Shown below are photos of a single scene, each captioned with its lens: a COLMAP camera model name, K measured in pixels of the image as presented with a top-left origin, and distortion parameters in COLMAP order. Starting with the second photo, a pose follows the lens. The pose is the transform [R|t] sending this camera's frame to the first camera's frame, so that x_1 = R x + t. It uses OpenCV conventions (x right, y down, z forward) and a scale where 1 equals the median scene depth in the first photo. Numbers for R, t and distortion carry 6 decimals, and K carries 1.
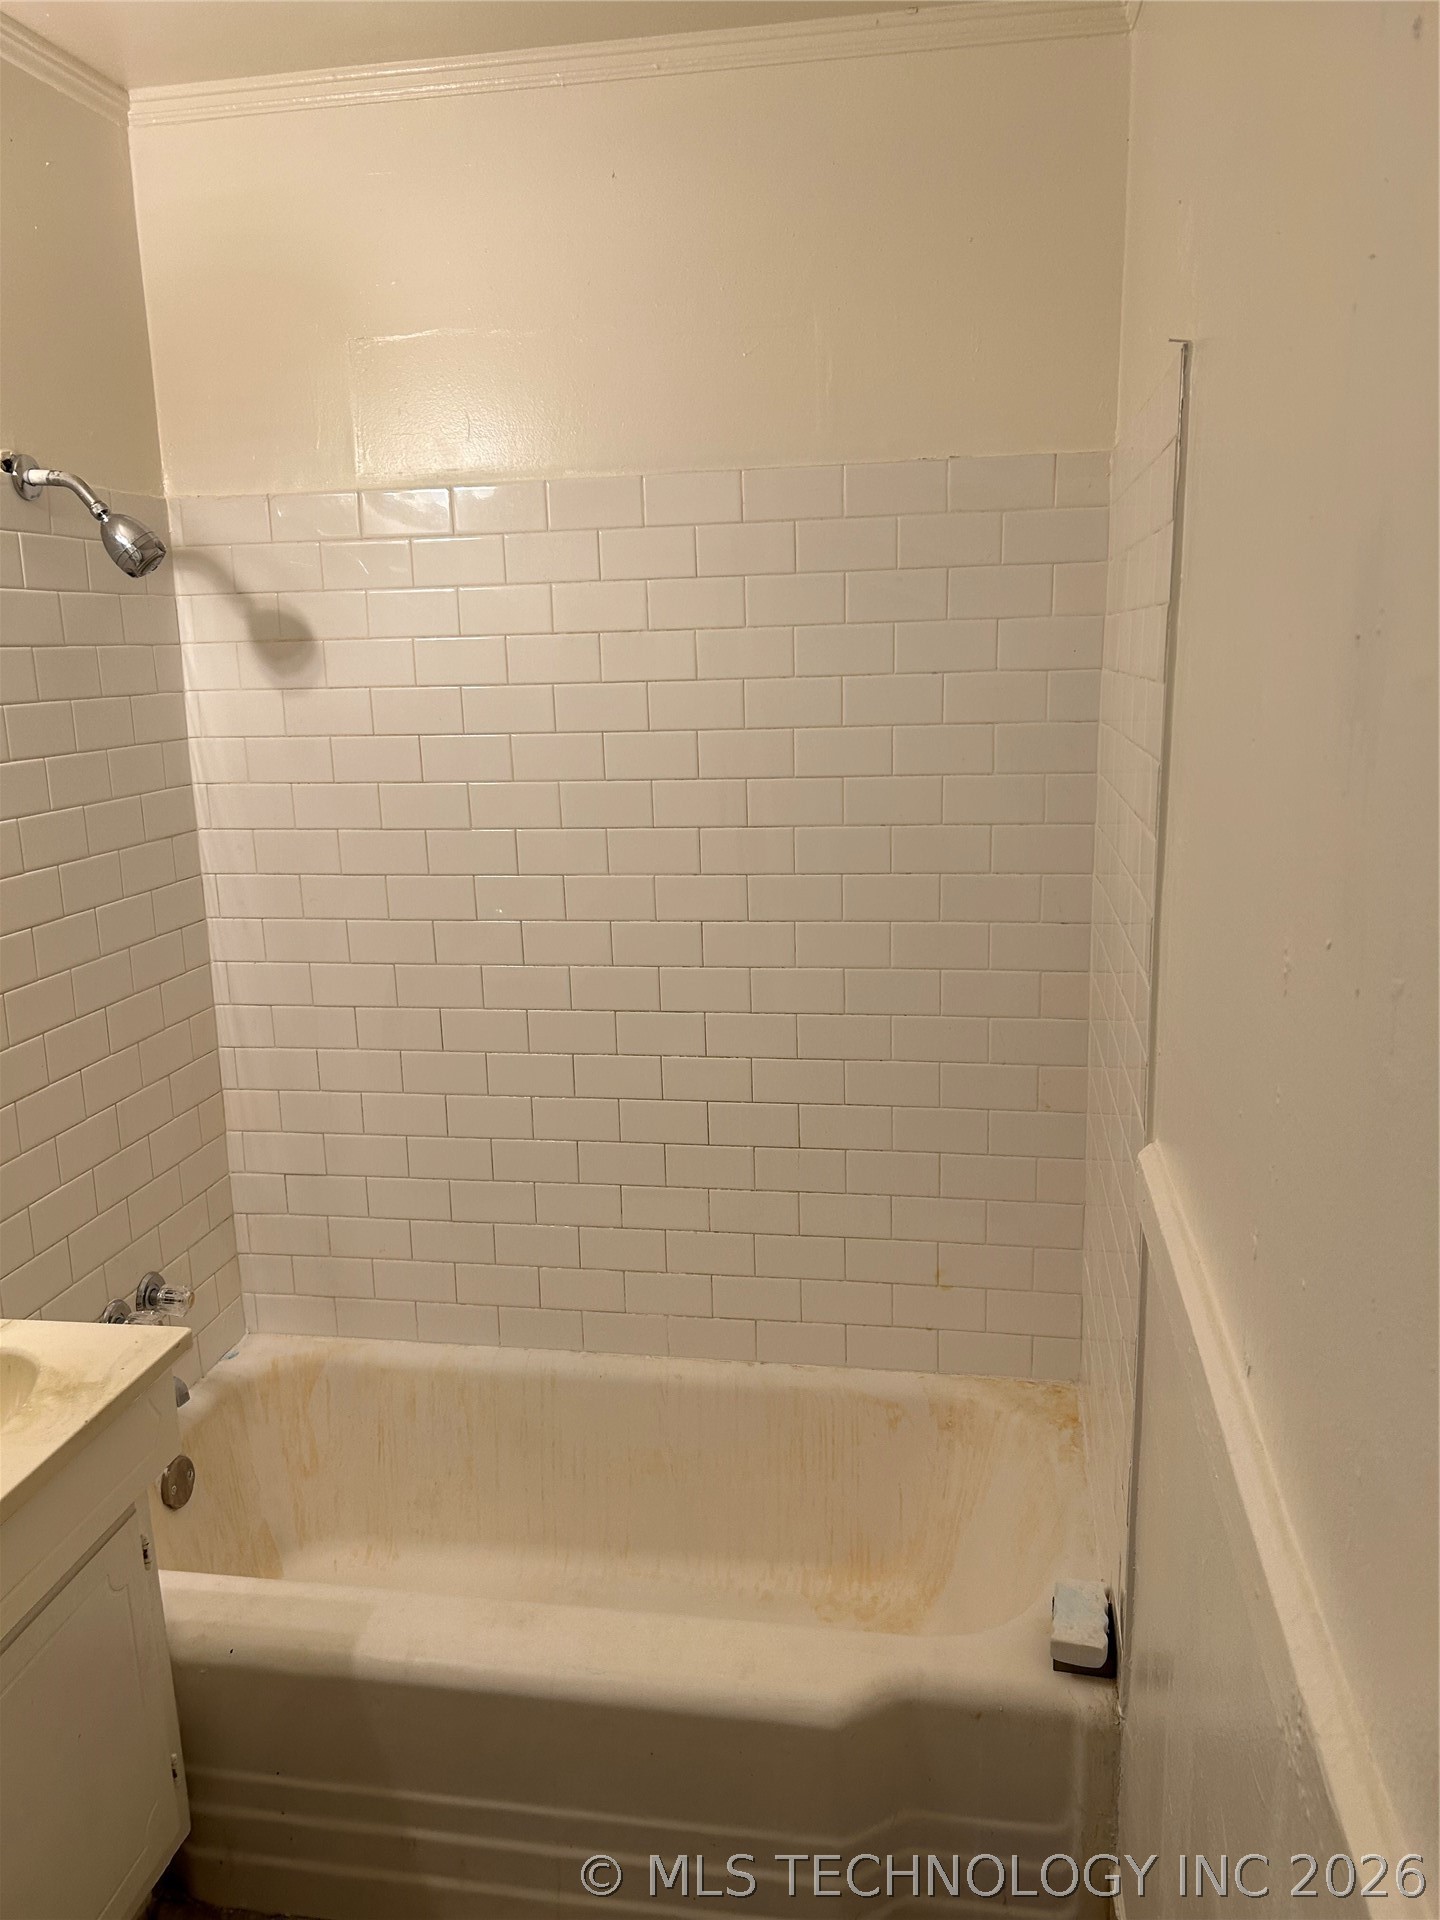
lens RADIAL K [[1438.1, 0, 710.2], [0, 1438.1, 939.0], [0, 0, 1]] dist [0.053445, -0.059522]
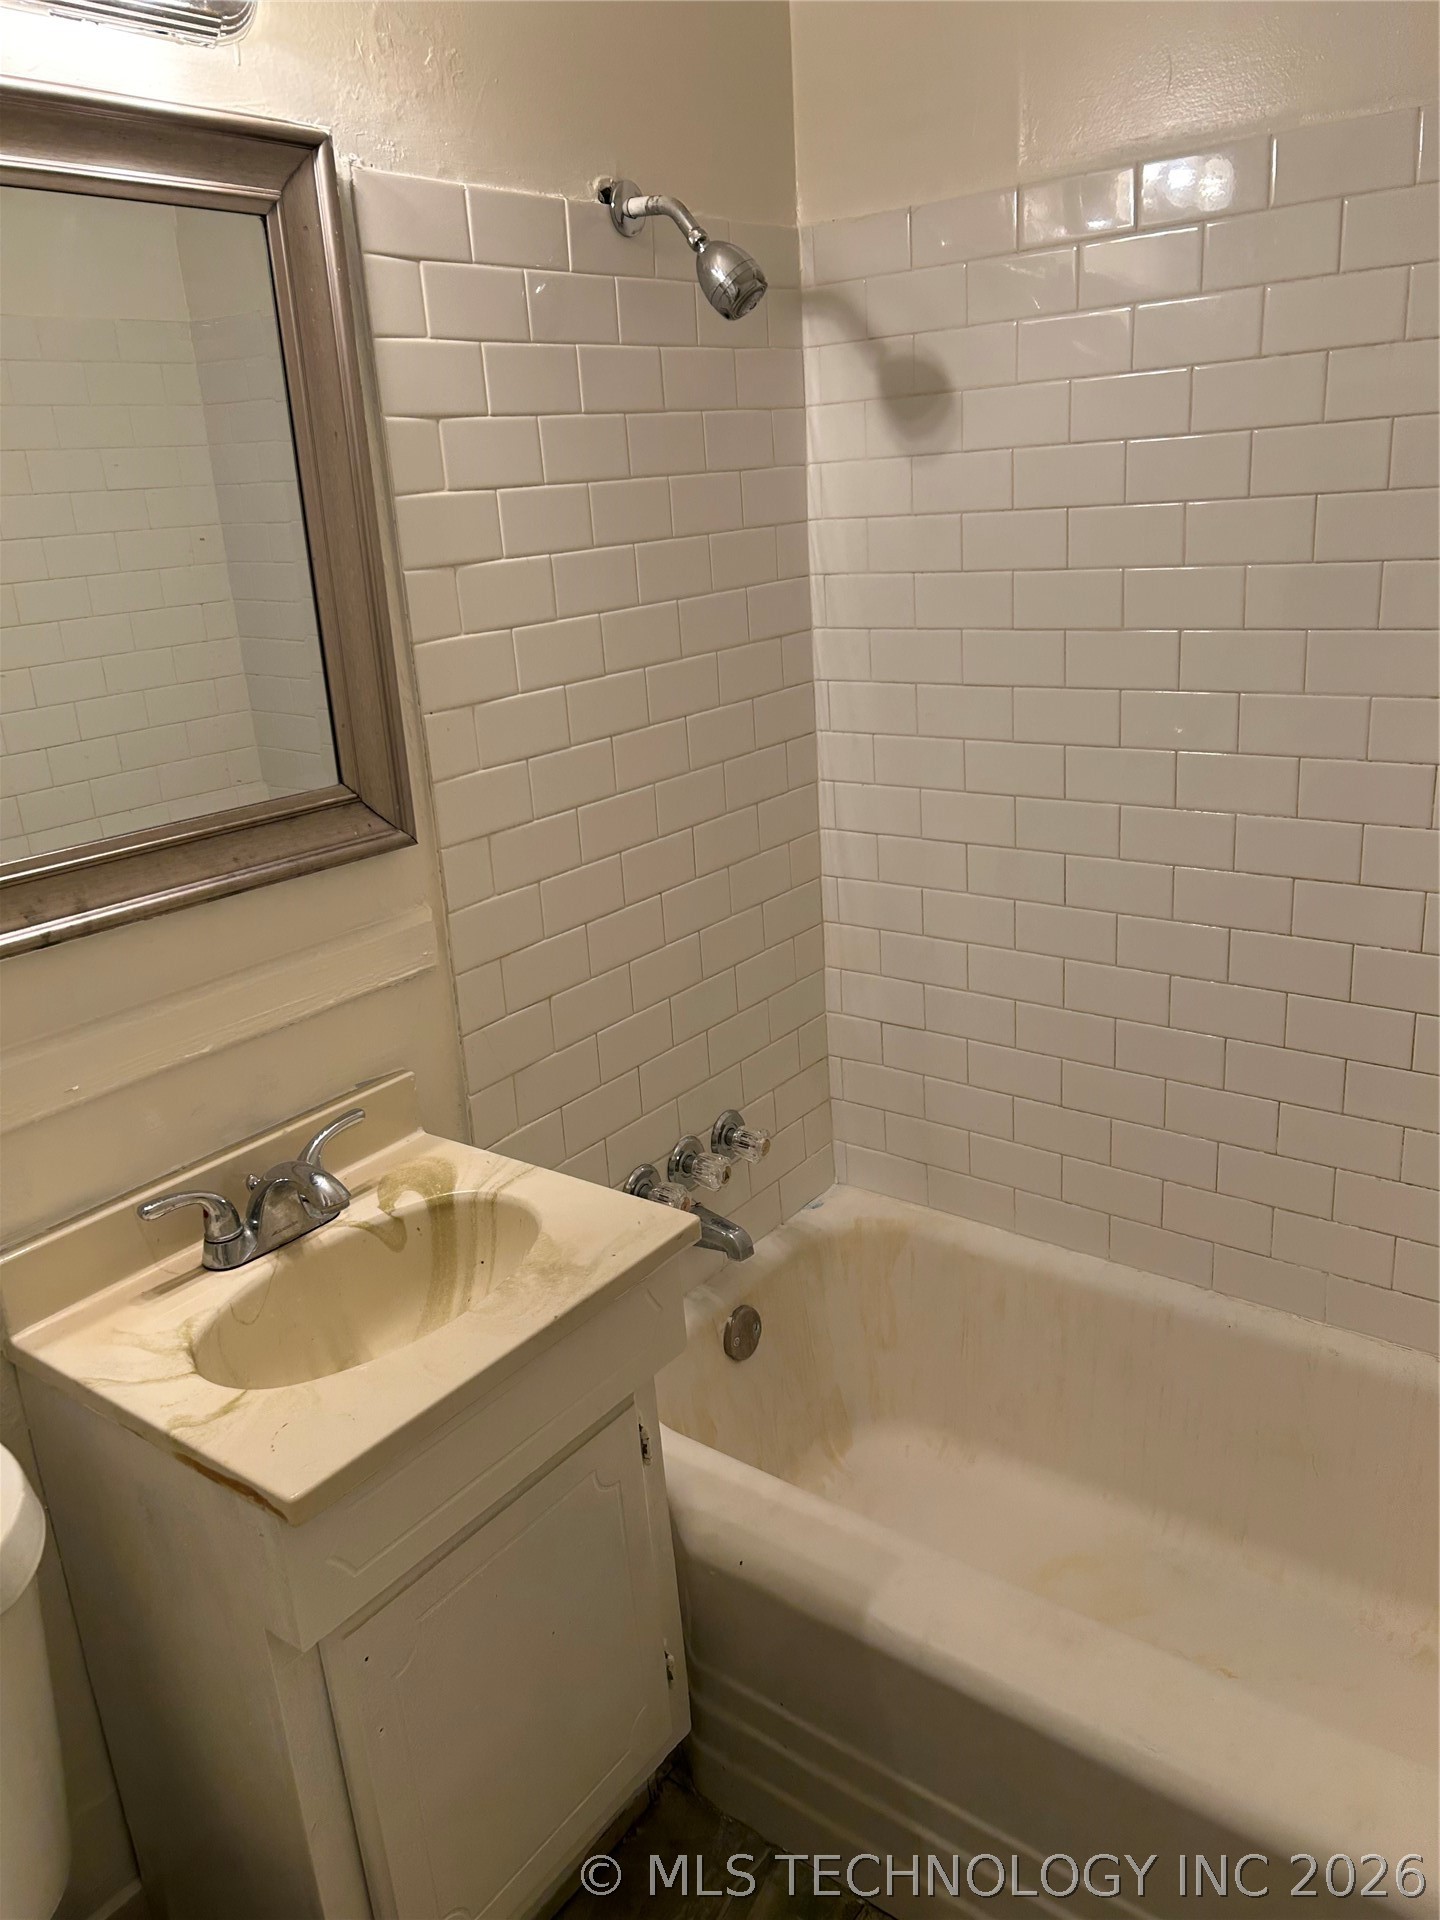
lens RADIAL K [[1438.1, 0, 710.2], [0, 1438.1, 939.0], [0, 0, 1]] dist [0.053445, -0.059522]
pose [[0.882208, 0.111197, -0.457542, 0.014496], [-0.048630, 0.988036, 0.146358, -0.014270], [0.468342, -0.106868, 0.877060, 0.185569]]
